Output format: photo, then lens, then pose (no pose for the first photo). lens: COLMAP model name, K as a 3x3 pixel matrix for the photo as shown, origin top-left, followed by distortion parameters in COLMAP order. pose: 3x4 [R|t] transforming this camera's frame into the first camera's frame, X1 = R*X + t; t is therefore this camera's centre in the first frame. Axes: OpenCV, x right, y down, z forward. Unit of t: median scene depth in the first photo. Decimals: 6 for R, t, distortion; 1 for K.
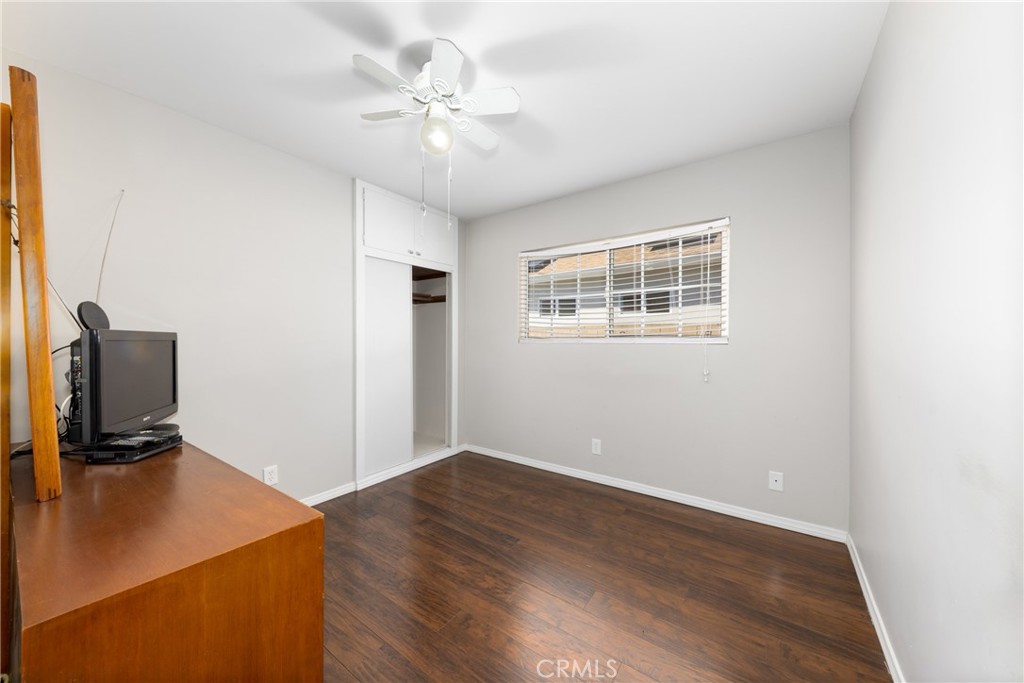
lens RADIAL K [[364.2, 0, 512.3], [0, 364.2, 343.5], [0, 0, 1]] dist [-0.000980, -0.000358]
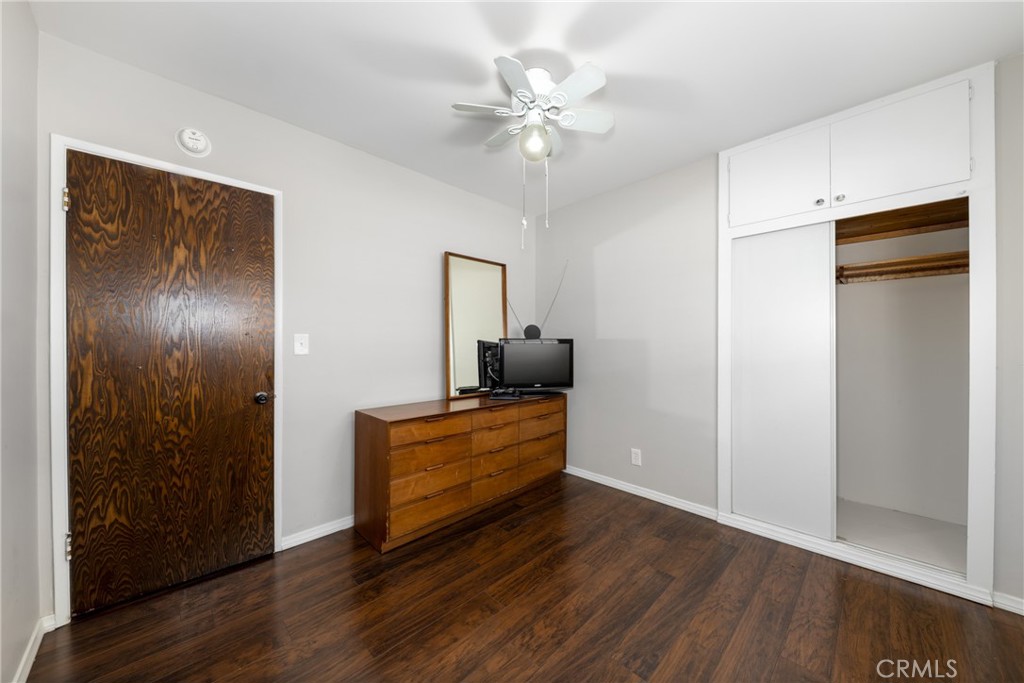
lens RADIAL K [[364.2, 0, 512.3], [0, 364.2, 343.5], [0, 0, 1]] dist [-0.000980, -0.000358]
pose [[-0.186606, -0.002244, -0.982432, 0.493557], [-0.009255, 0.999957, -0.000526, -0.003742], [0.982391, 0.008994, -0.186619, 0.689228]]
